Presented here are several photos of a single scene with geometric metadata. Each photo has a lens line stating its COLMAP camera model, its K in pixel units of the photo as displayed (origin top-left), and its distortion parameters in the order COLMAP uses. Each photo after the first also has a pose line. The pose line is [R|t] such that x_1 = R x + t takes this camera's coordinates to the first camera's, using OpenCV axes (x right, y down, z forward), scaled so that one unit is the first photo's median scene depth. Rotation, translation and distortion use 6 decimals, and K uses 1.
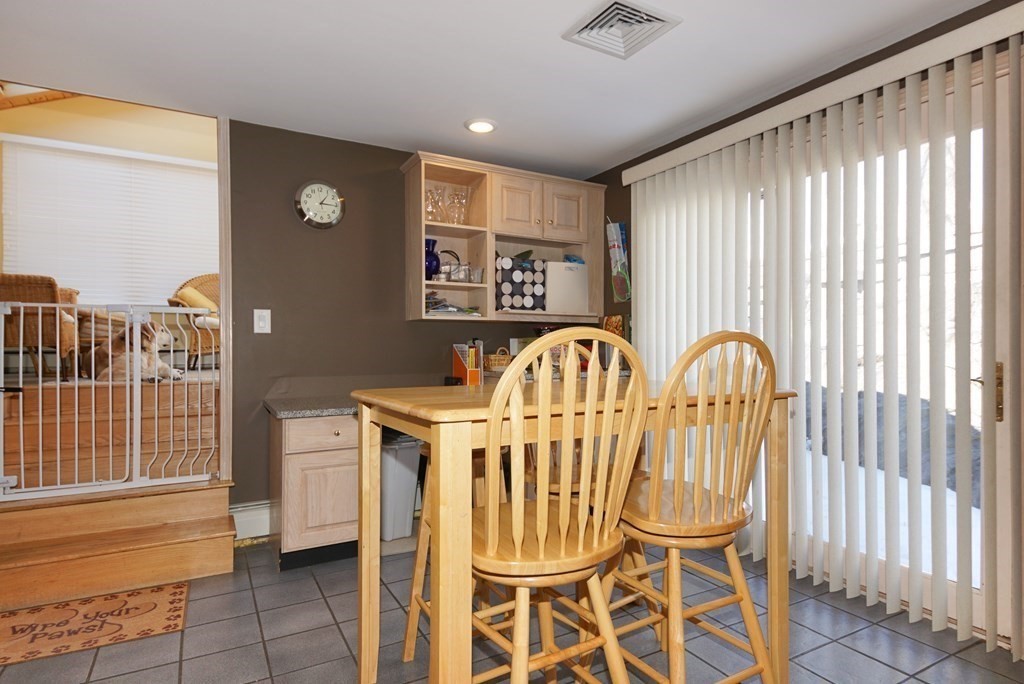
lens RADIAL K [[579.1, 0, 513.8], [0, 579.1, 348.1], [0, 0, 1]] dist [0.033312, -0.019796]
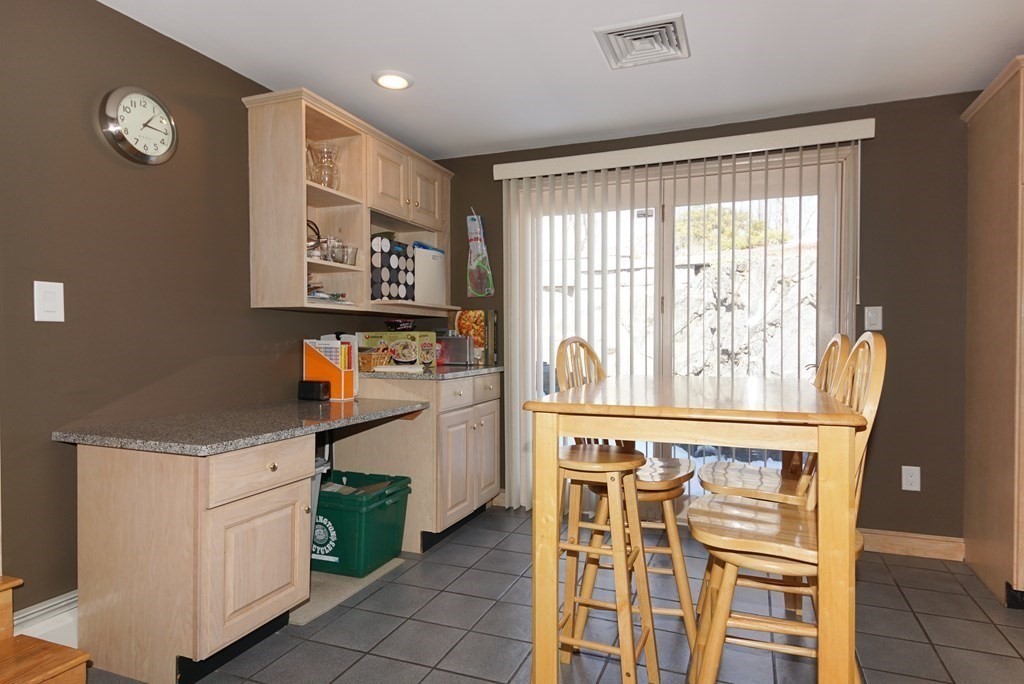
lens RADIAL K [[579.1, 0, 532.0], [0, 579.1, 344.3], [0, 0, 1]] dist [0.033312, -0.019796]
pose [[0.766516, -0.004843, 0.642207, -0.395438], [0.000854, 0.999978, 0.006521, -0.005037], [-0.642225, -0.004450, 0.766504, 0.198131]]
